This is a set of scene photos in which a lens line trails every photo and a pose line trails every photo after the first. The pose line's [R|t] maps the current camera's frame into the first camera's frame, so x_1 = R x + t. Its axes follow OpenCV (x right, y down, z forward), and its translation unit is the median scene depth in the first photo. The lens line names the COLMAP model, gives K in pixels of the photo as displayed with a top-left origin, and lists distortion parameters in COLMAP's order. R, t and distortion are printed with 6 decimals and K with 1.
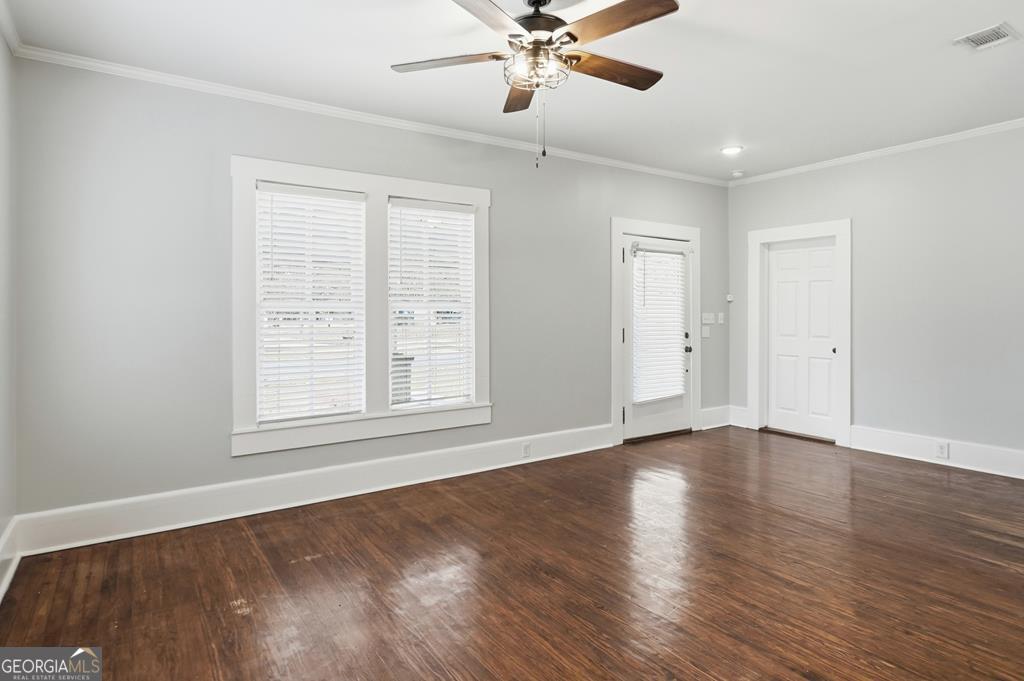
lens RADIAL K [[575.4, 0, 511.1], [0, 575.4, 313.1], [0, 0, 1]] dist [0.000079, 0.000421]
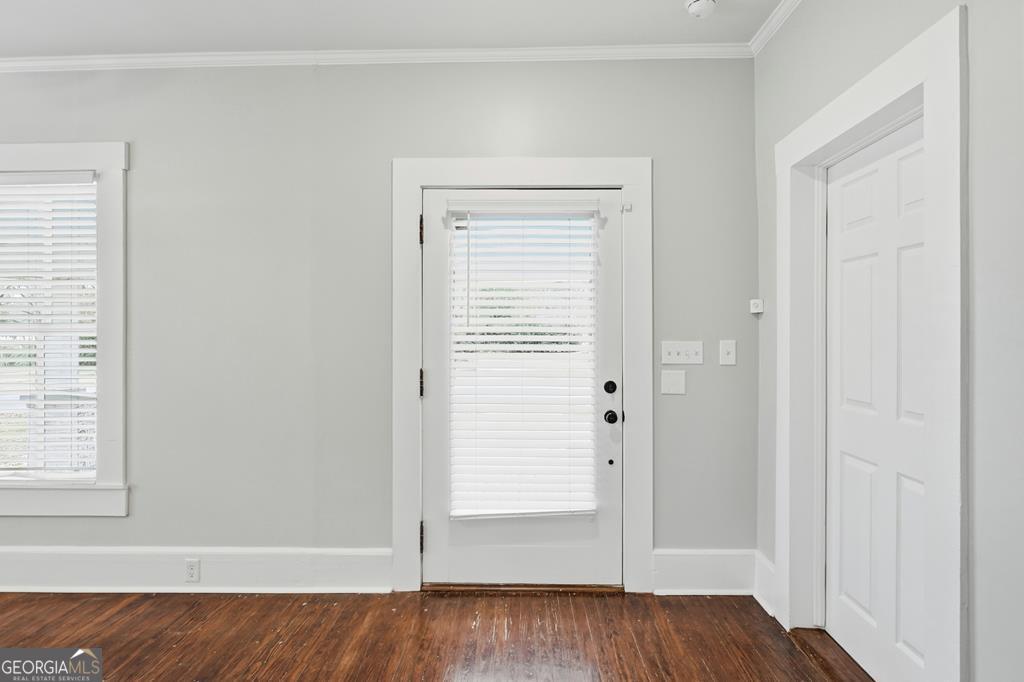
lens RADIAL K [[563.4, 0, 509.3], [0, 563.4, 331.2], [0, 0, 1]] dist [0.001980, 0.000511]
pose [[0.815670, 0.000381, -0.578517, 0.519834], [-0.002596, 0.999992, -0.003002, -0.006203], [0.578512, 0.003950, 0.815665, 0.590108]]
